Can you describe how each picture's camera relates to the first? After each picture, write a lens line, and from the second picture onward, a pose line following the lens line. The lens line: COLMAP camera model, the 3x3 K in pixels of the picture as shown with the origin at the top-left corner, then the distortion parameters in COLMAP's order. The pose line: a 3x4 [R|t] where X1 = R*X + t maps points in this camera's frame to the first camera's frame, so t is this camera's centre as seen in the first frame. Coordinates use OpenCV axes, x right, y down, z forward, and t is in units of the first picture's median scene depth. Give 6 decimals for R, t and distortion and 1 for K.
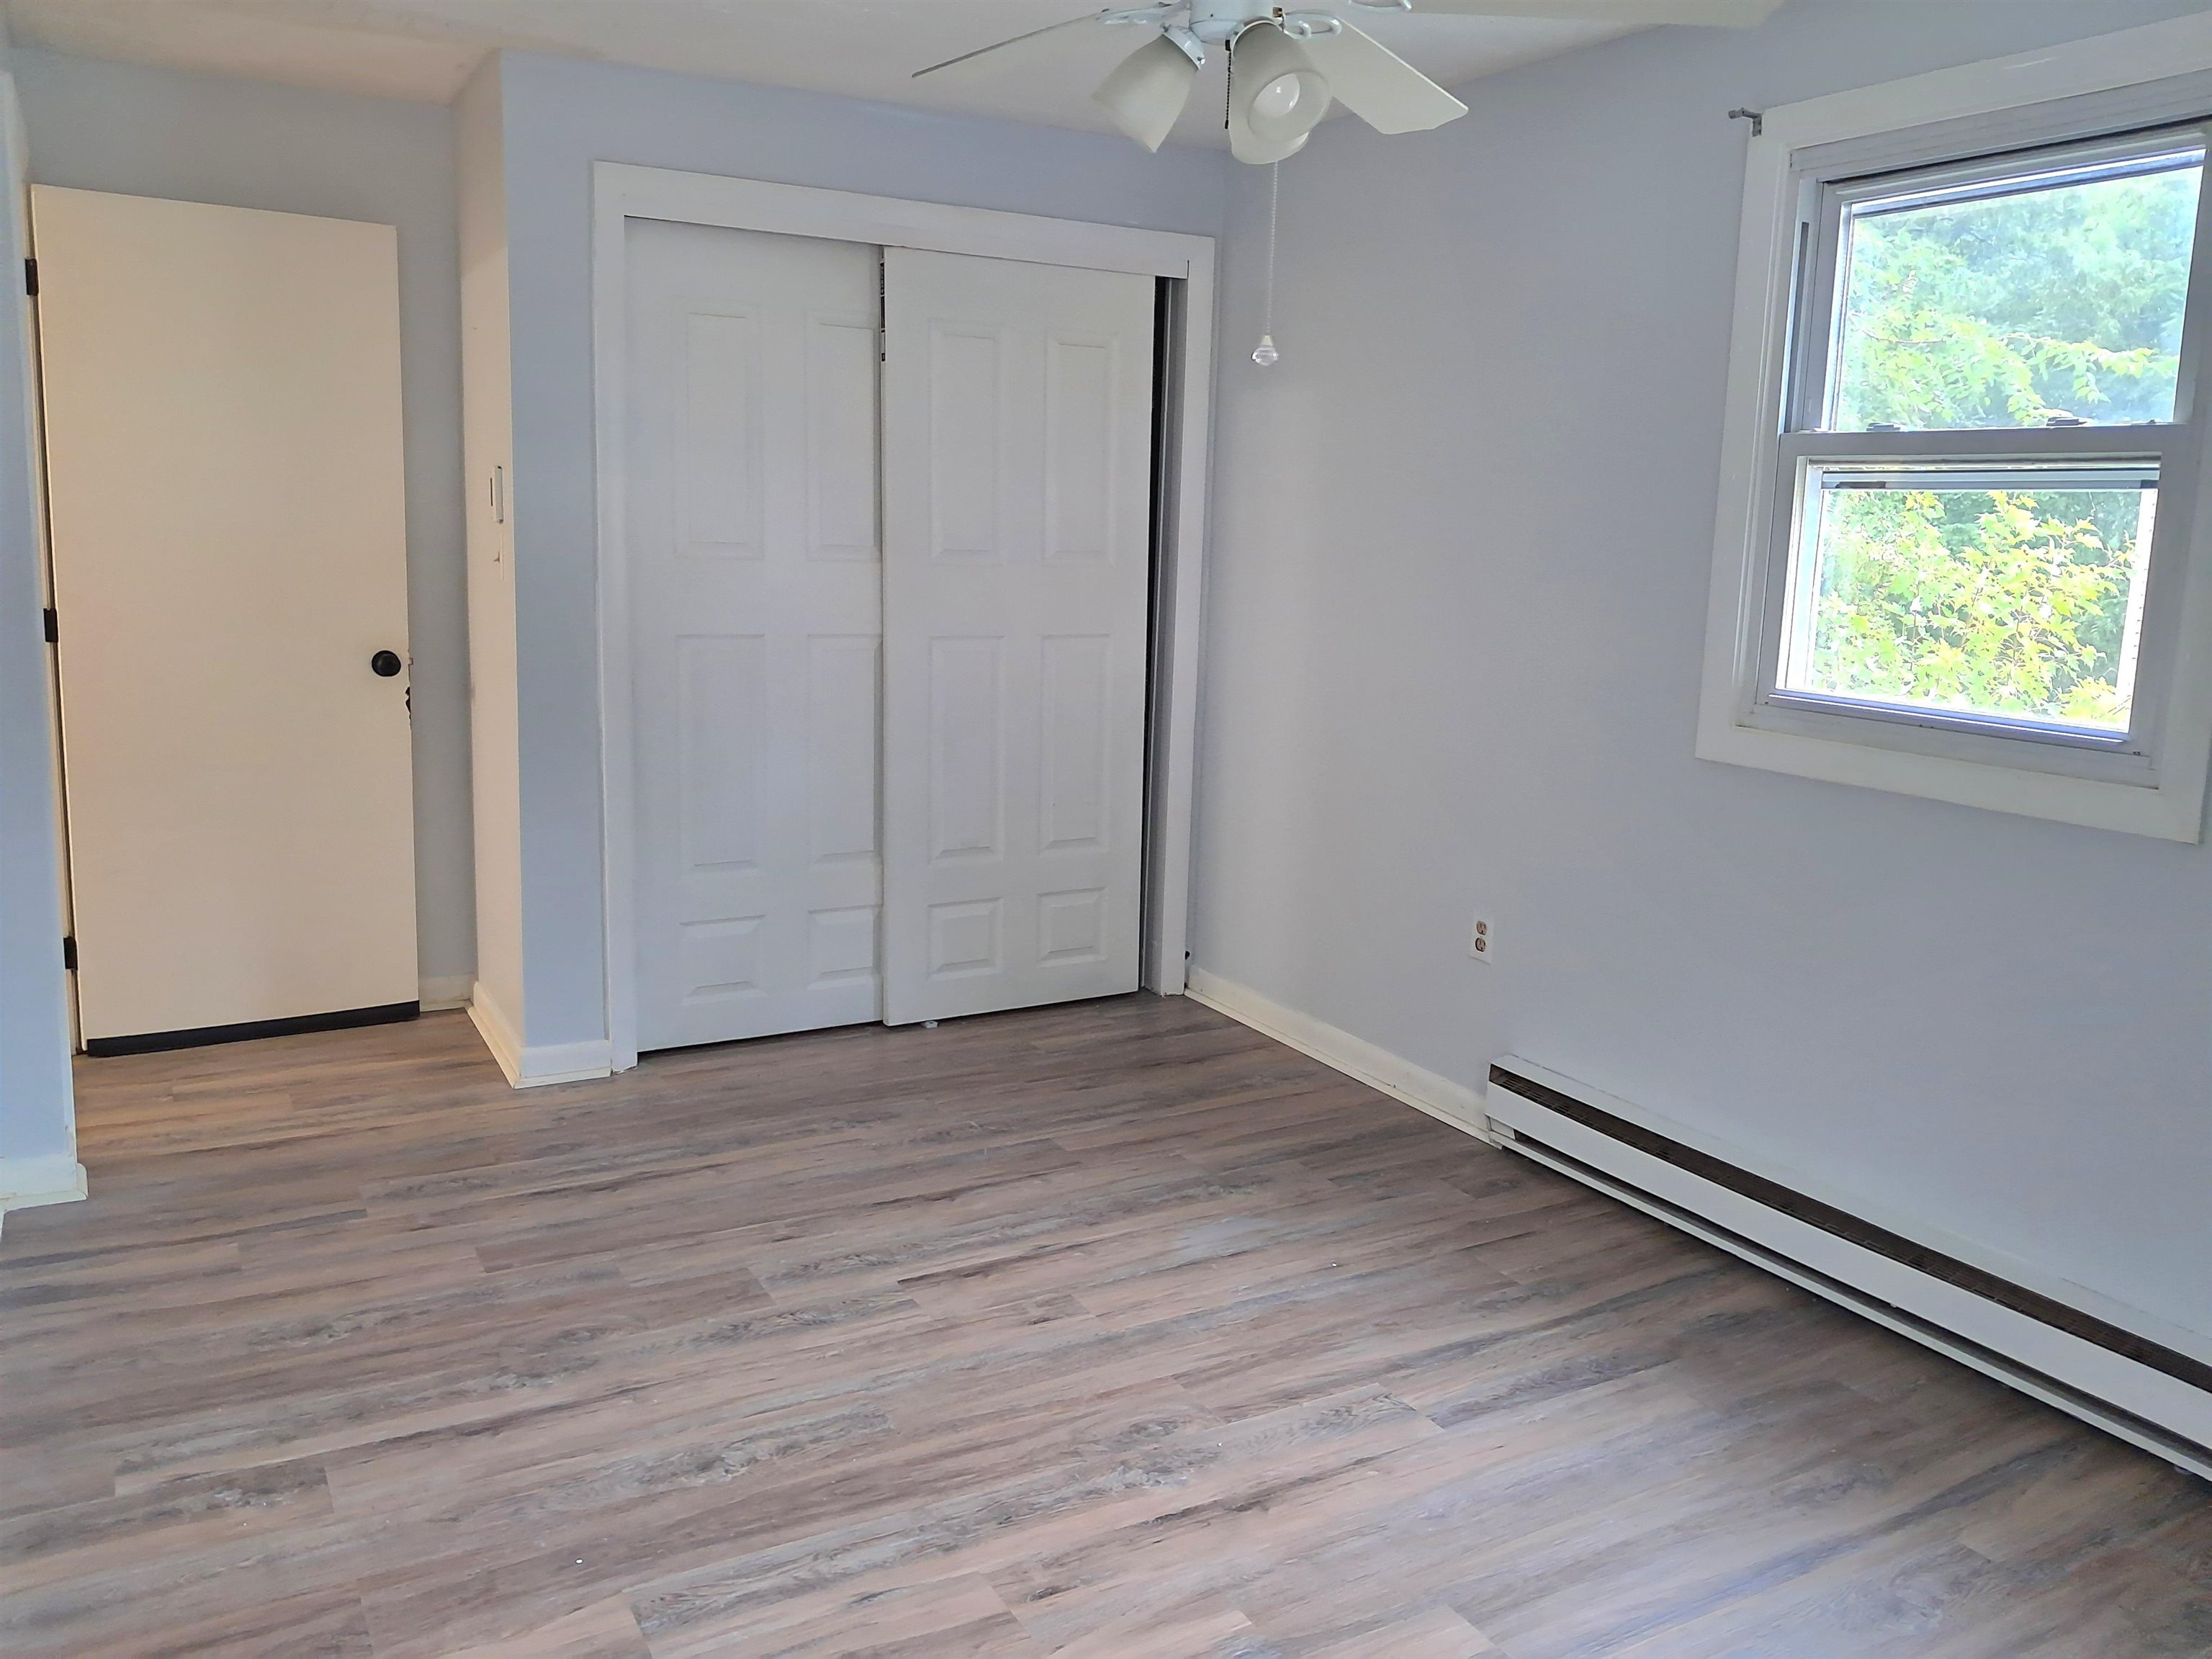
lens RADIAL K [[1783.0, 0, 1103.3], [0, 1783.0, 829.3], [0, 0, 1]] dist [0.054387, -0.045185]
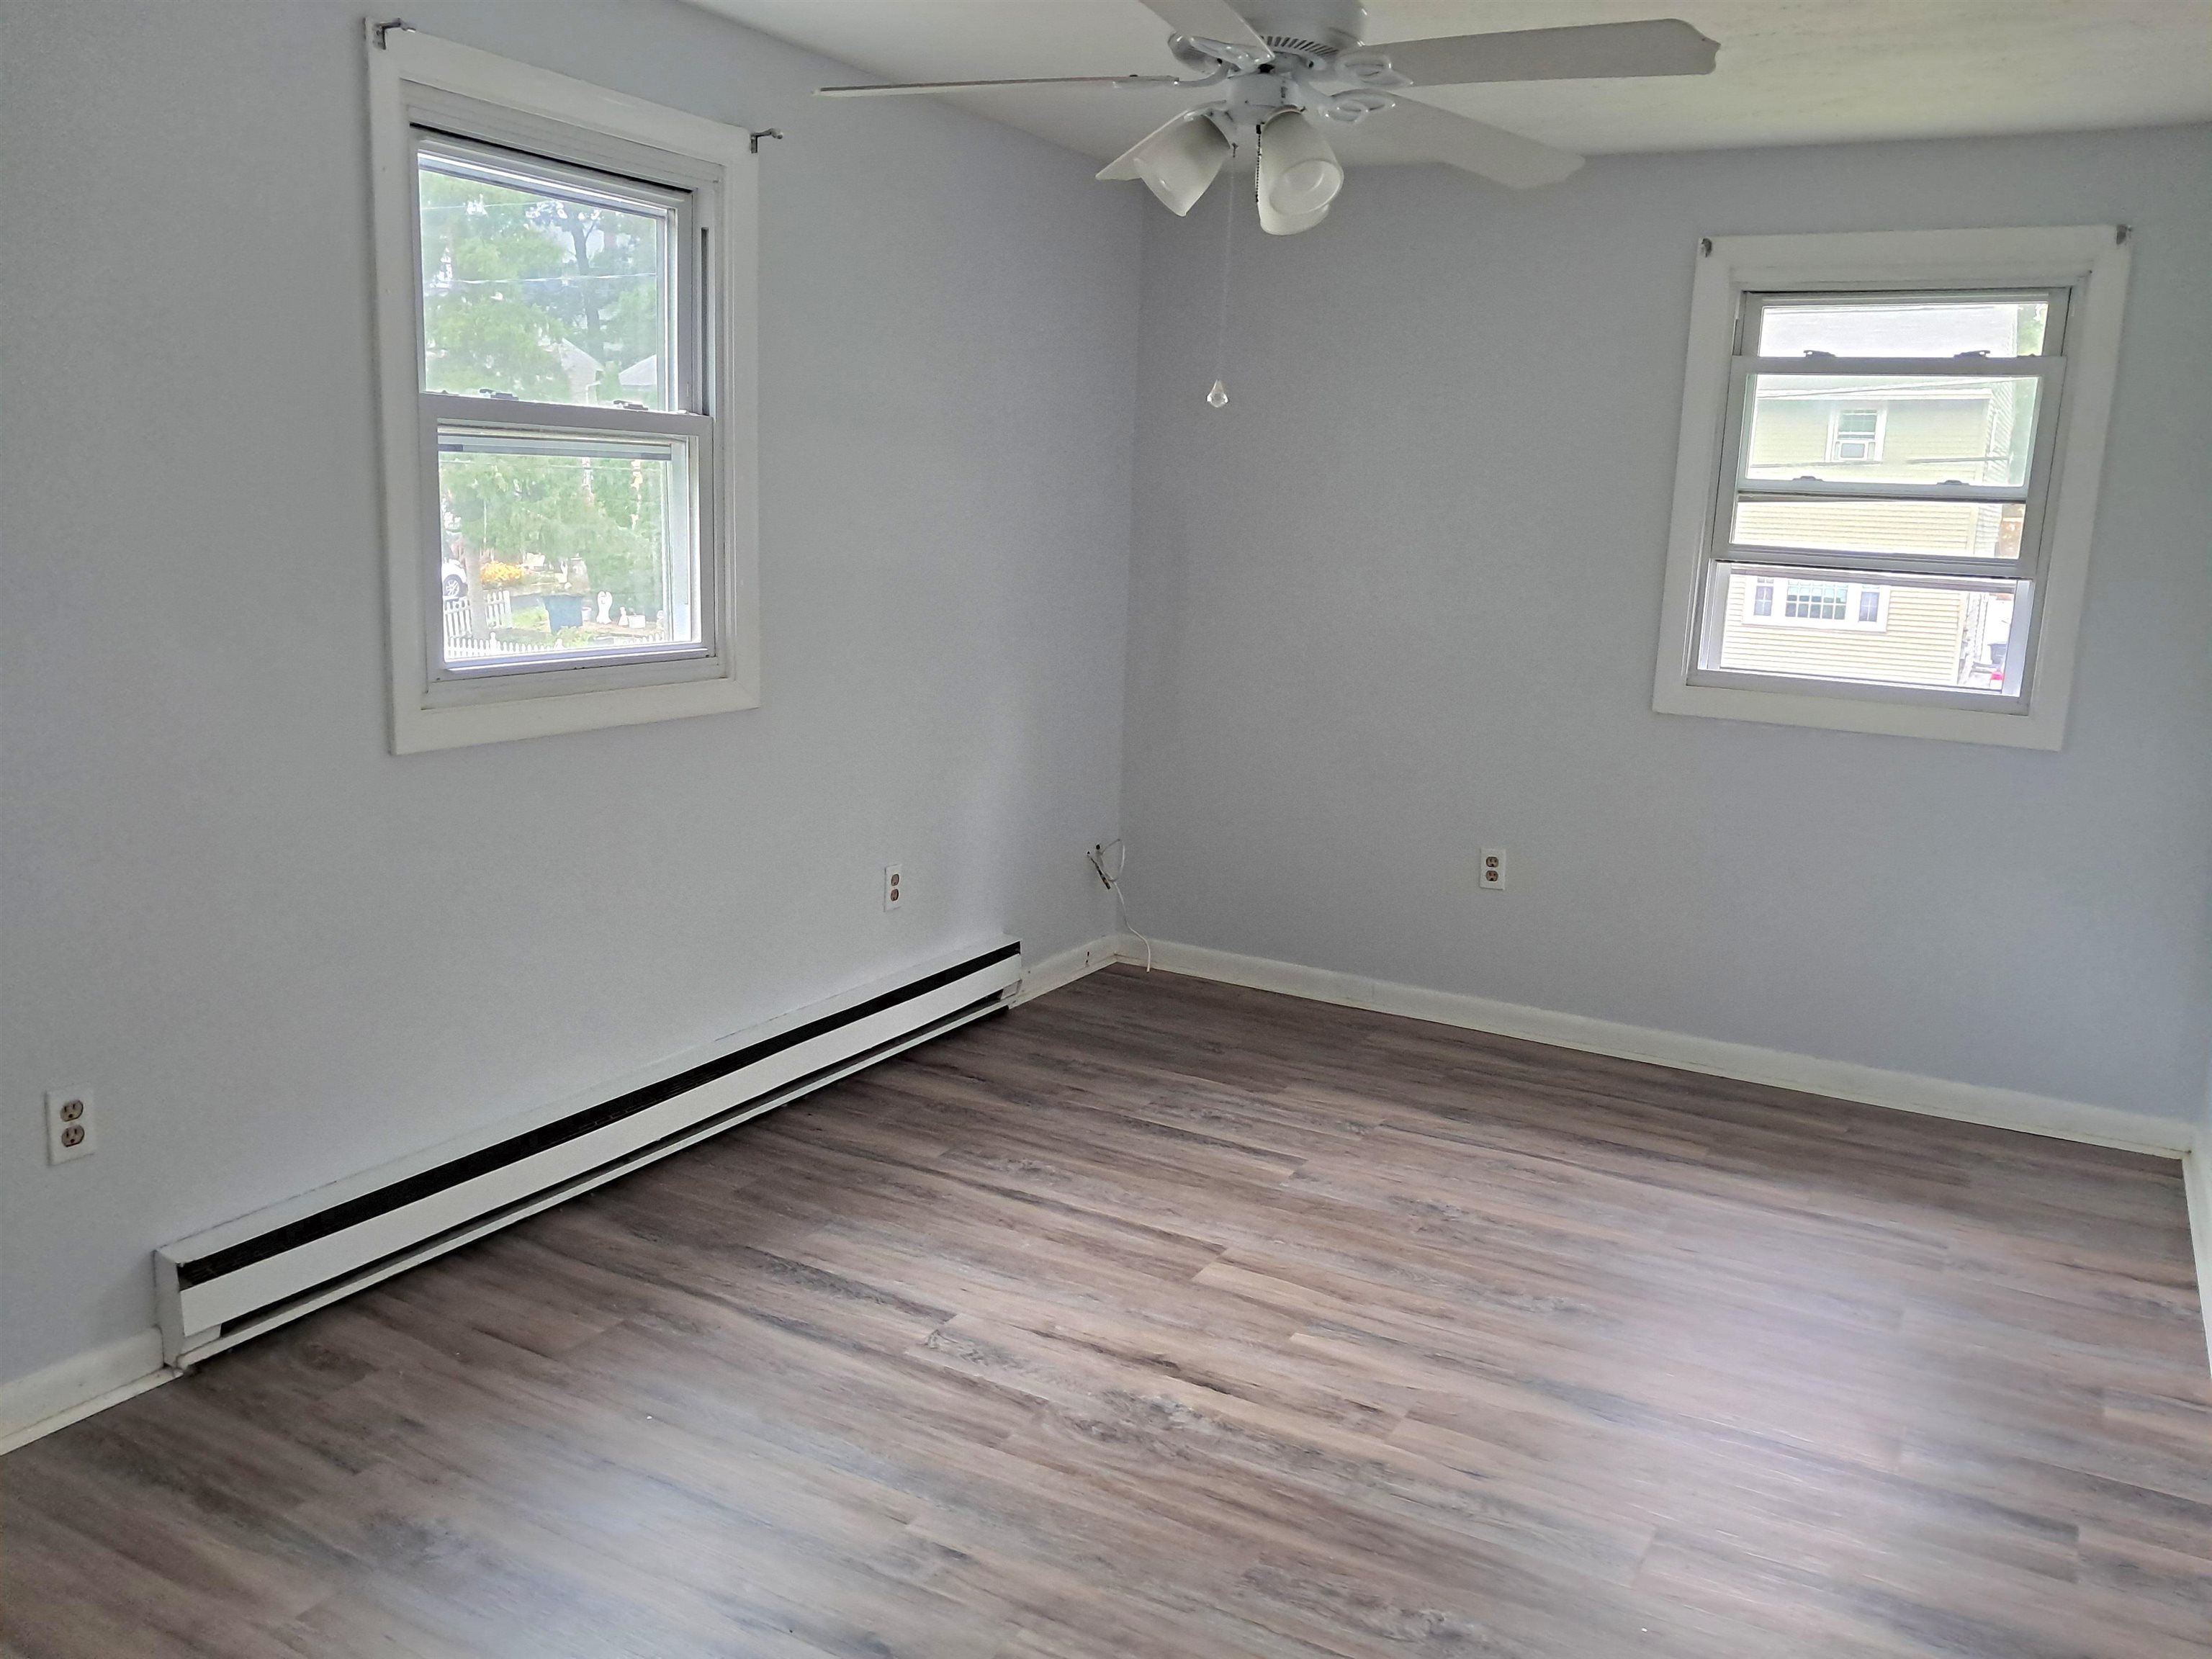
lens RADIAL K [[1783.0, 0, 1099.8], [0, 1783.0, 819.3], [0, 0, 1]] dist [0.054387, -0.045185]
pose [[-0.525021, -0.212170, 0.824219, -0.742354], [0.093870, 0.948084, 0.303850, -0.311779], [-0.845897, 0.236897, -0.477848, 1.392109]]
